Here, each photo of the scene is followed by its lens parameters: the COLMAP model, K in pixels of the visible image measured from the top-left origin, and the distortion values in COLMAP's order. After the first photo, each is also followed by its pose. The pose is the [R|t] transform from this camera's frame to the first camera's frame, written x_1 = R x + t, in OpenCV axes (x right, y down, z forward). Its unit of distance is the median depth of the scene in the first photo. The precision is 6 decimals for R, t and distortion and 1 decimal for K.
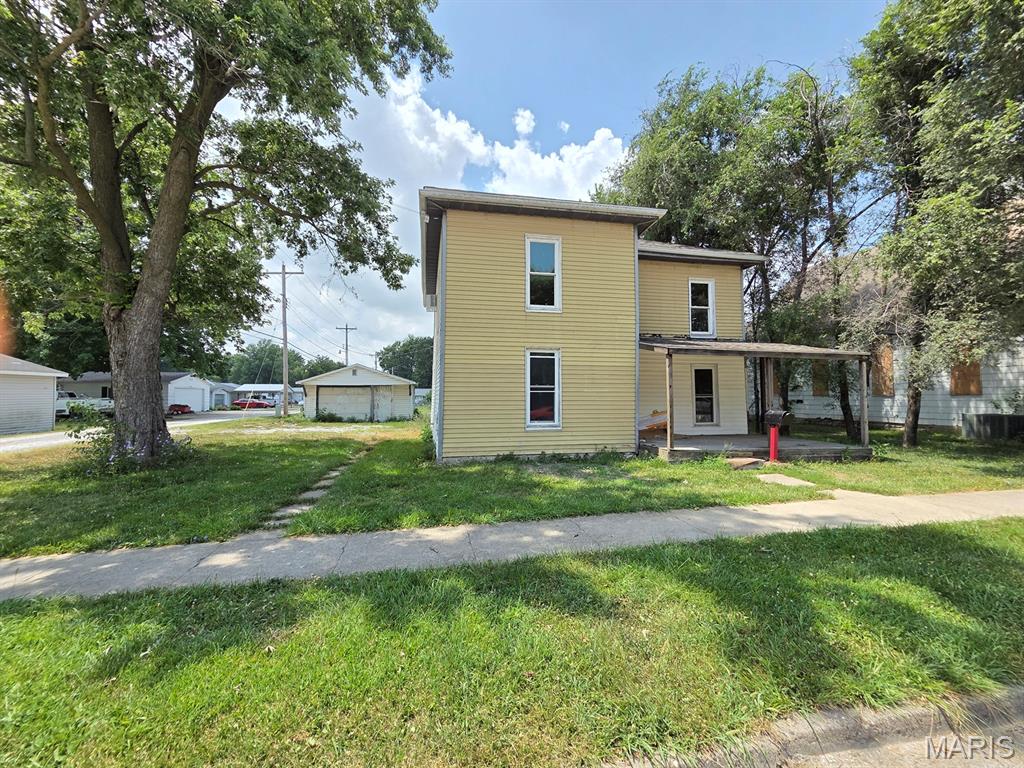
lens RADIAL K [[418.6, 0, 511.9], [0, 418.6, 383.7], [0, 0, 1]] dist [-0.000202, 0.000085]
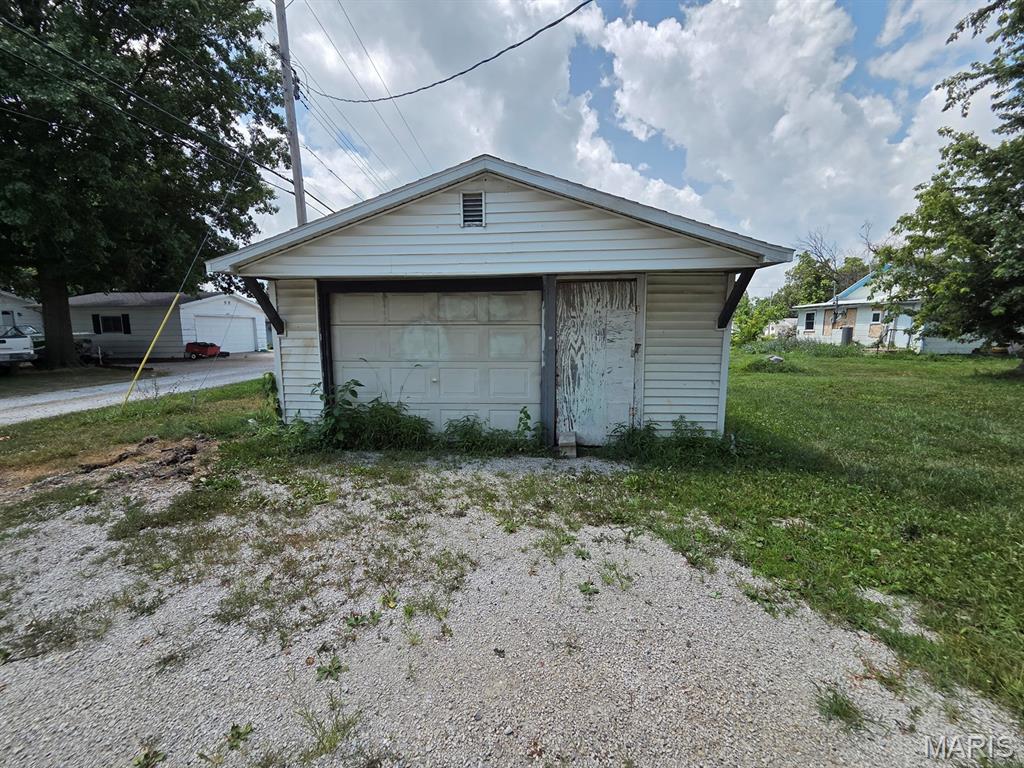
lens RADIAL K [[418.6, 0, 512.0], [0, 418.6, 384.9], [0, 0, 1]] dist [-0.000202, 0.000085]
pose [[0.967853, 0.036069, -0.248916, -0.364608], [0.004382, 0.987095, 0.160075, 0.027720], [0.251477, -0.156020, 0.955205, 0.955993]]
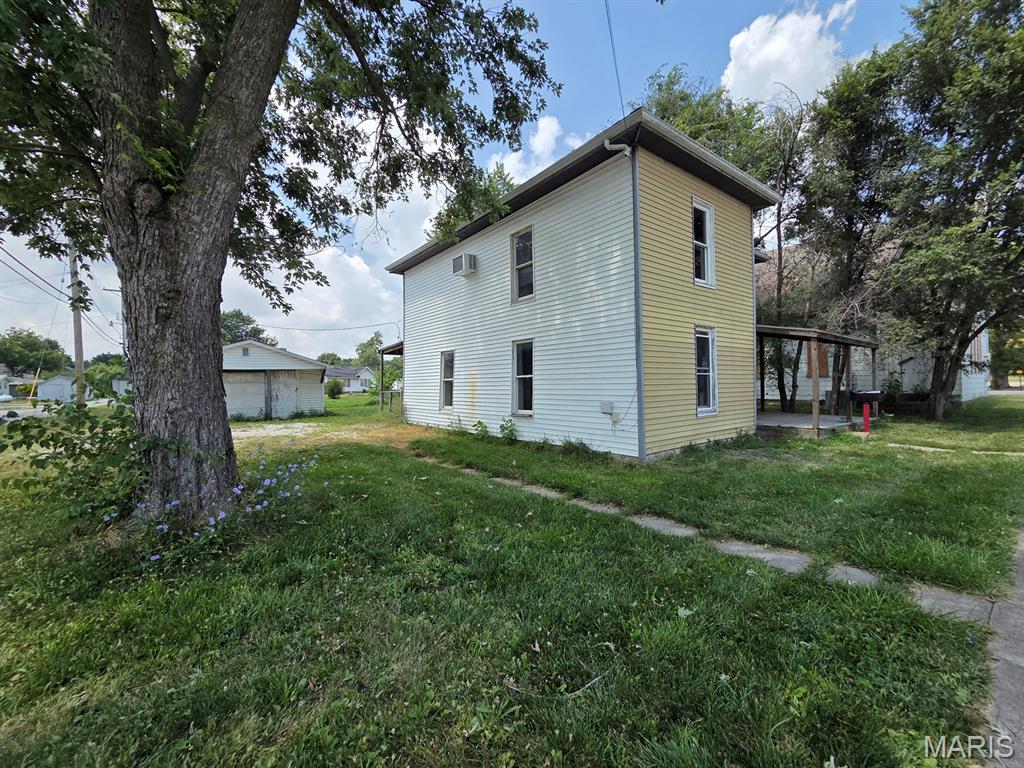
lens RADIAL K [[418.6, 0, 510.6], [0, 418.6, 381.8], [0, 0, 1]] dist [-0.000202, 0.000085]
pose [[0.893529, -0.010516, 0.448882, -0.348067], [-0.001458, 0.999652, 0.026322, 0.006095], [-0.449003, -0.024174, 0.893203, 0.181302]]
